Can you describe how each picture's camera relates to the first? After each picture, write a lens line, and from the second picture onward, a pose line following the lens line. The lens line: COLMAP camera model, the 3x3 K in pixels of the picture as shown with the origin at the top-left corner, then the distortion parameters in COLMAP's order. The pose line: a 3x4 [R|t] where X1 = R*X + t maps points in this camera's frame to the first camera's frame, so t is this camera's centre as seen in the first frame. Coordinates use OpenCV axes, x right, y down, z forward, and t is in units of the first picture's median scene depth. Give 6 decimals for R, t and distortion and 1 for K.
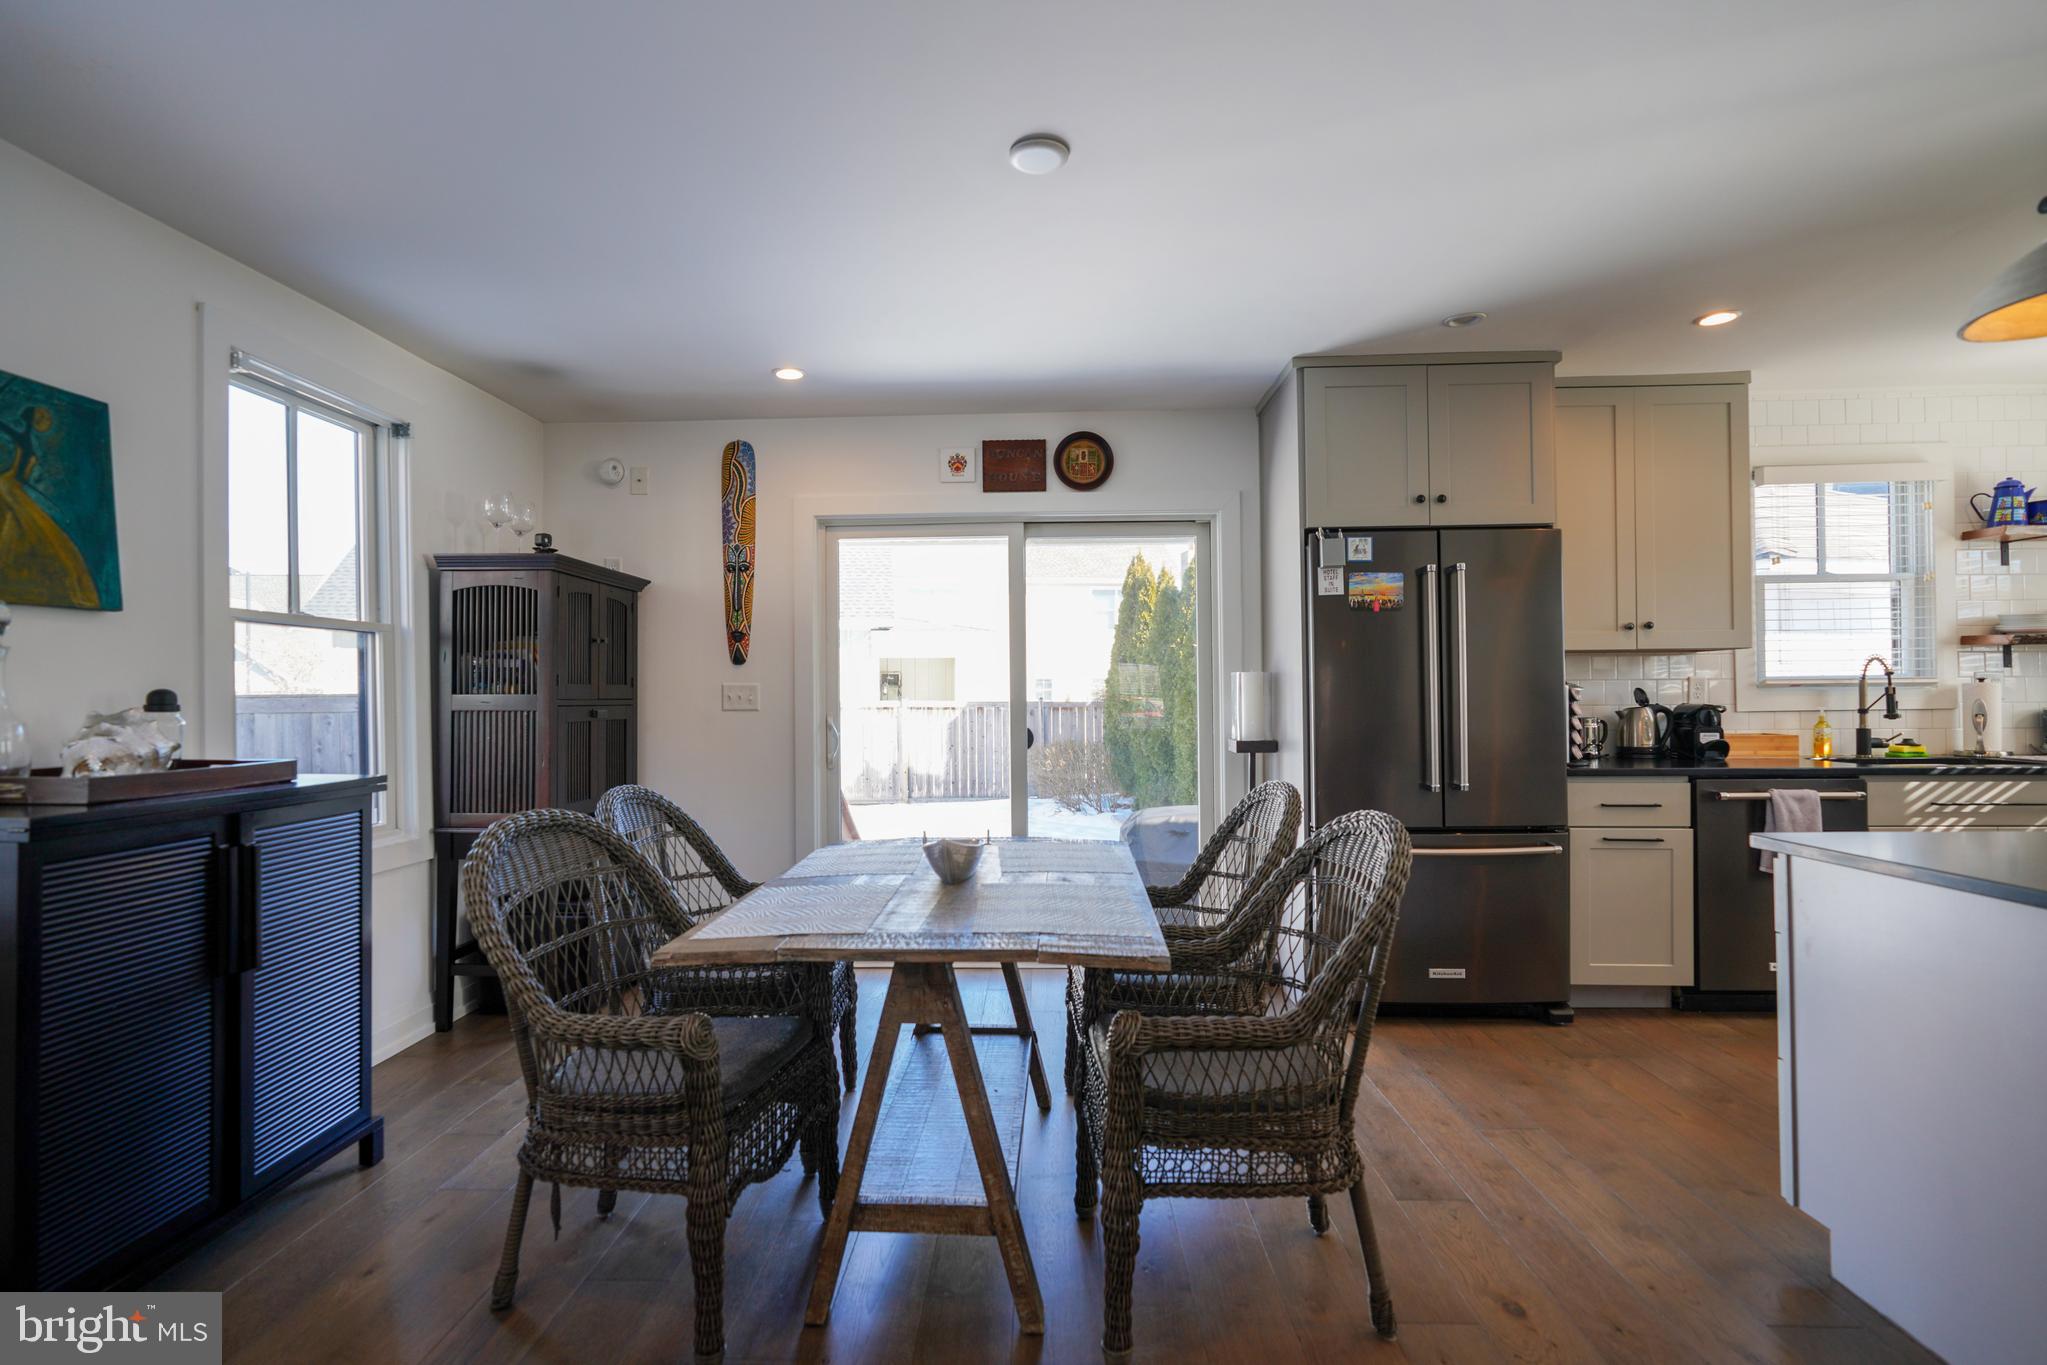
lens RADIAL K [[922.7, 0, 1011.6], [0, 922.7, 686.9], [0, 0, 1]] dist [-0.011083, 0.005274]
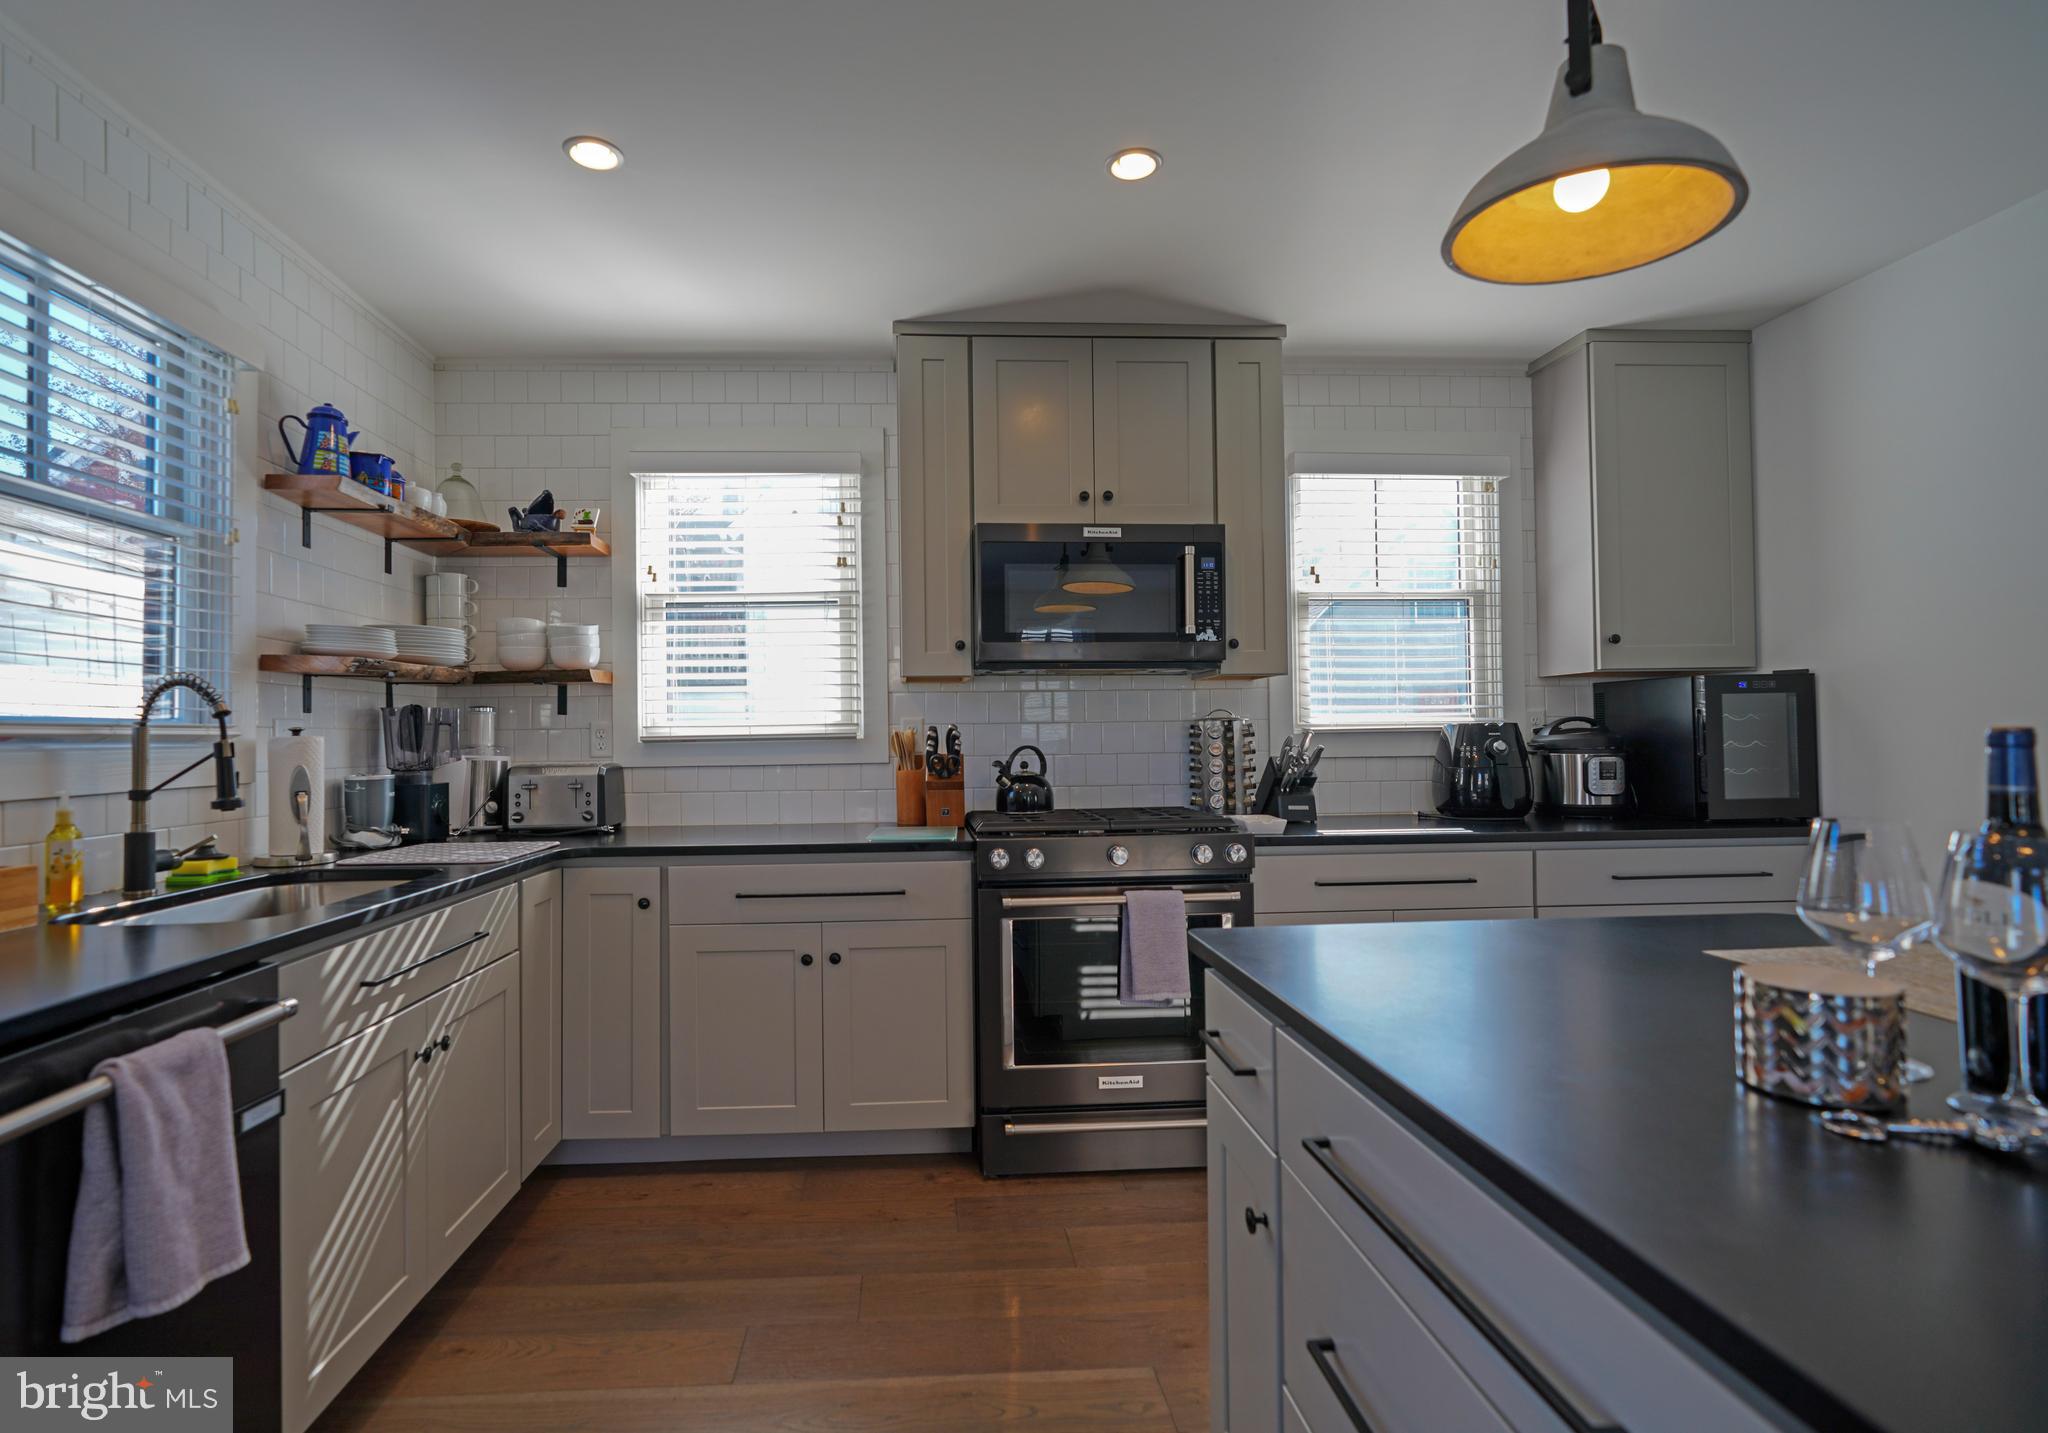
lens RADIAL K [[990.5, 0, 964.3], [0, 990.5, 720.9], [0, 0, 1]] dist [-0.012955, 0.002385]
pose [[-0.089572, 0.027724, 0.995594, 0.412902], [0.004508, 0.999614, -0.027430, 0.004510], [-0.995970, 0.002031, -0.089663, 0.656331]]
